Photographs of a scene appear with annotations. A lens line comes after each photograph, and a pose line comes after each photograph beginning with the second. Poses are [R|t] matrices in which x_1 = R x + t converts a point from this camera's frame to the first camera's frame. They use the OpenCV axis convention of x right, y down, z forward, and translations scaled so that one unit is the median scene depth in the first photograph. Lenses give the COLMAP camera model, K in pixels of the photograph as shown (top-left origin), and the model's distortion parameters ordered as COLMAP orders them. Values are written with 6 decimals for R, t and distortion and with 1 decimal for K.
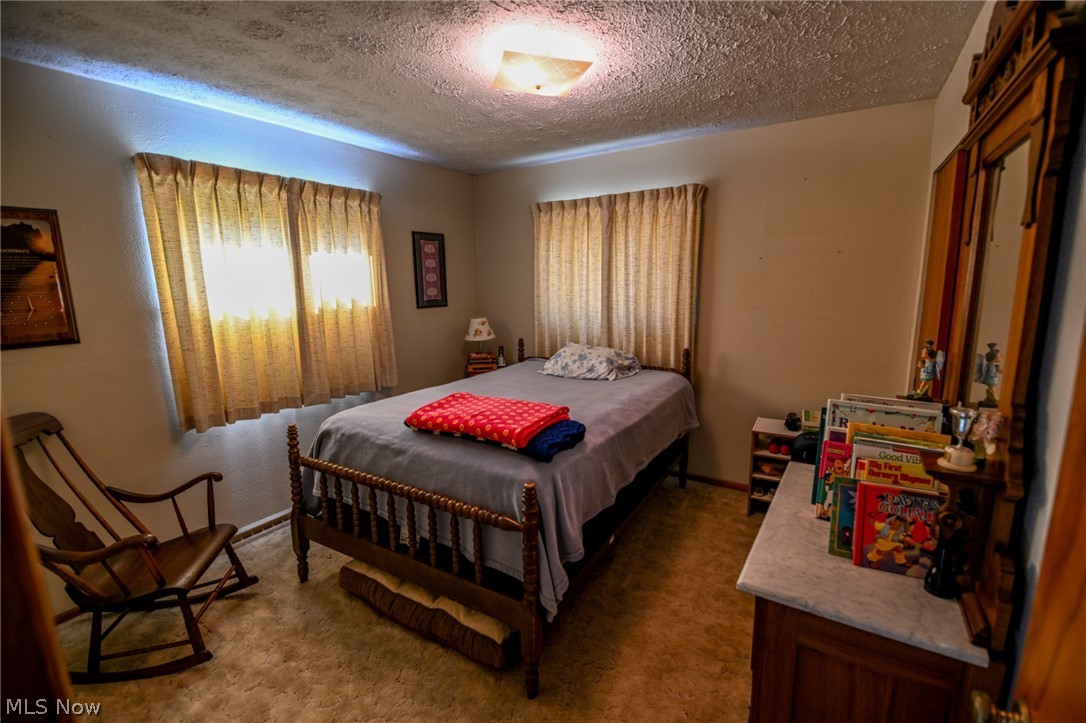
lens RADIAL K [[470.6, 0, 554.2], [0, 470.6, 362.0], [0, 0, 1]] dist [-0.005270, -0.007093]
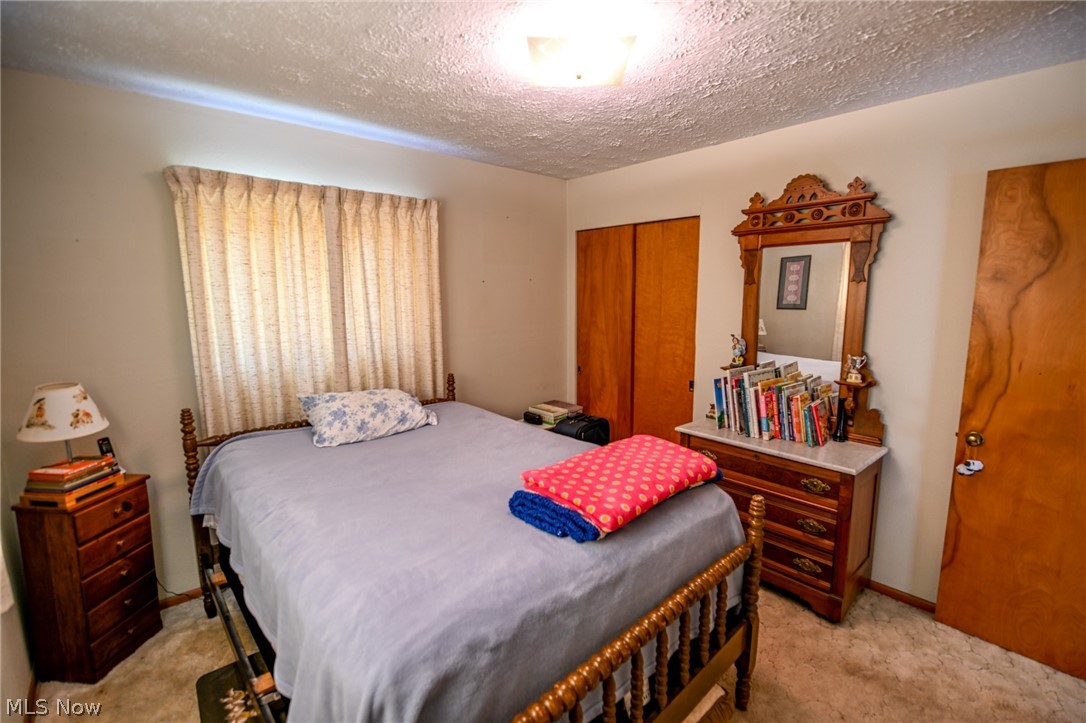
lens RADIAL K [[470.6, 0, 547.8], [0, 470.6, 360.8], [0, 0, 1]] dist [-0.005270, -0.007093]
pose [[0.277969, -0.121721, 0.952847, -0.542622], [0.161792, 0.983701, 0.078464, -0.093604], [-0.946867, 0.132352, 0.293132, 0.517727]]
